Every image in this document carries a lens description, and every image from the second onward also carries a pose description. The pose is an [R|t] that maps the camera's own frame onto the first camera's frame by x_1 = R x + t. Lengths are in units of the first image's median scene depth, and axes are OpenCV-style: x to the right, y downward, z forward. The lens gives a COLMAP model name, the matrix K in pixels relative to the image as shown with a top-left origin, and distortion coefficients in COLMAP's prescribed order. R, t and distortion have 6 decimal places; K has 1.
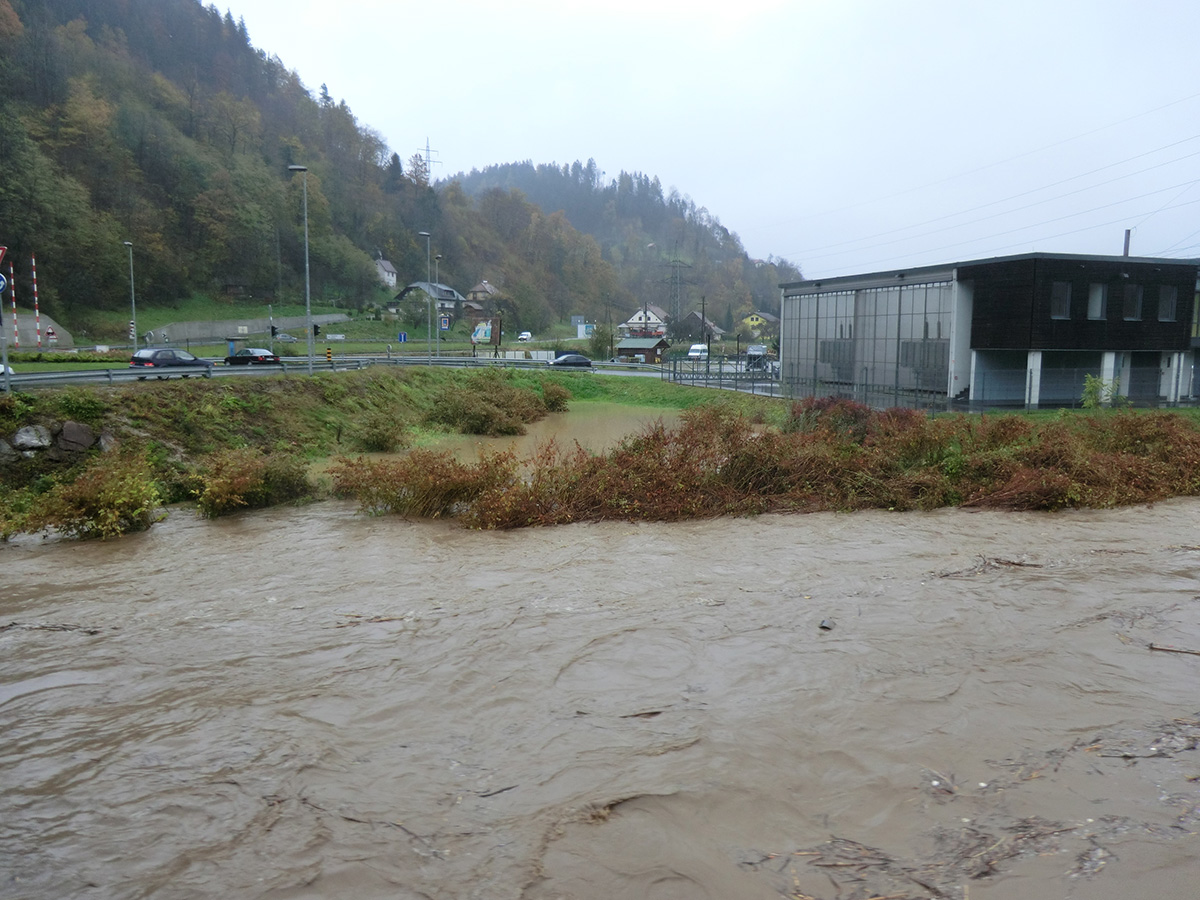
lens RADIAL K [[872.3, 0, 599.4], [0, 872.3, 447.3], [0, 0, 1]] dist [-0.005094, 0.005124]
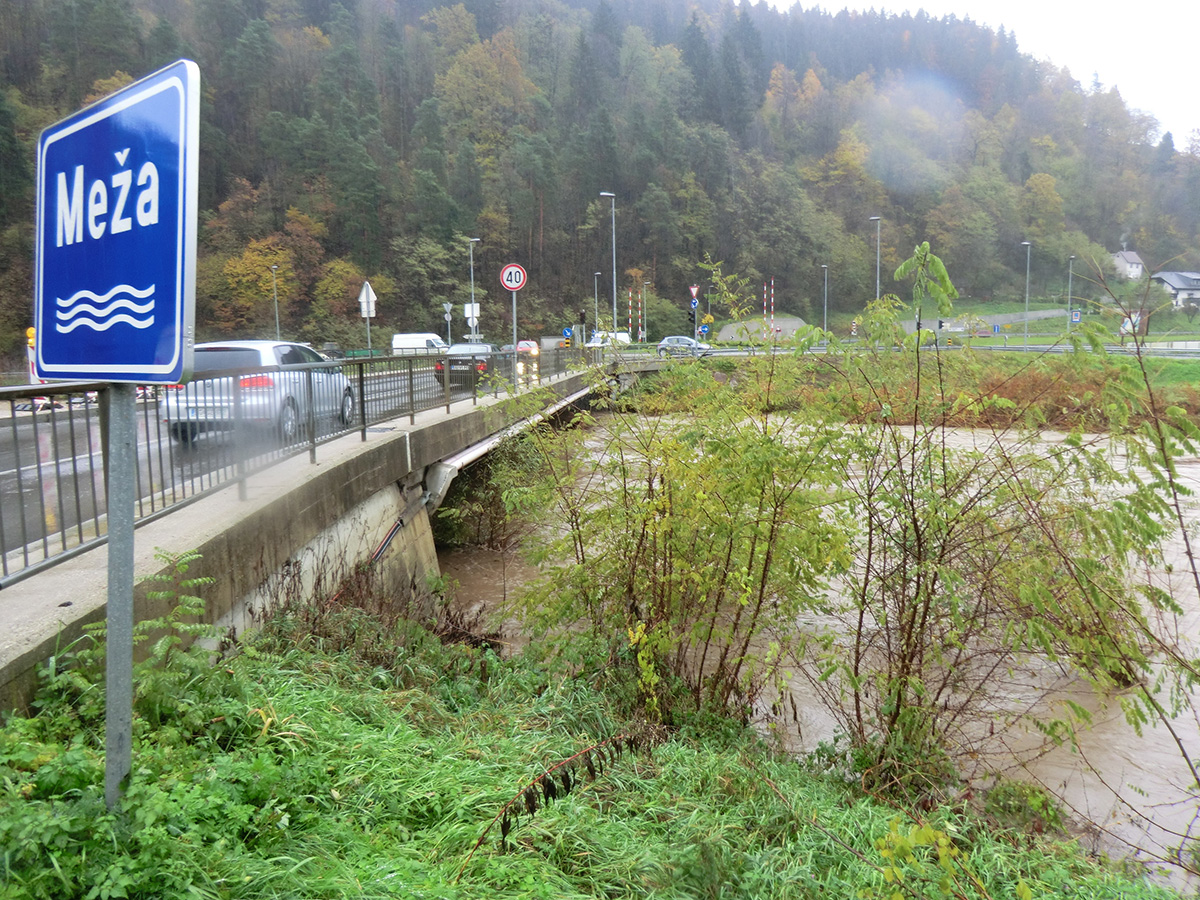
lens RADIAL K [[872.3, 0, 600.7], [0, 872.3, 448.7], [0, 0, 1]] dist [-0.005094, 0.005124]
pose [[0.674176, 0.081555, -0.734054, 0.099443], [-0.079341, 0.996131, 0.037803, 0.013247], [0.734297, 0.032754, 0.678038, -0.079920]]
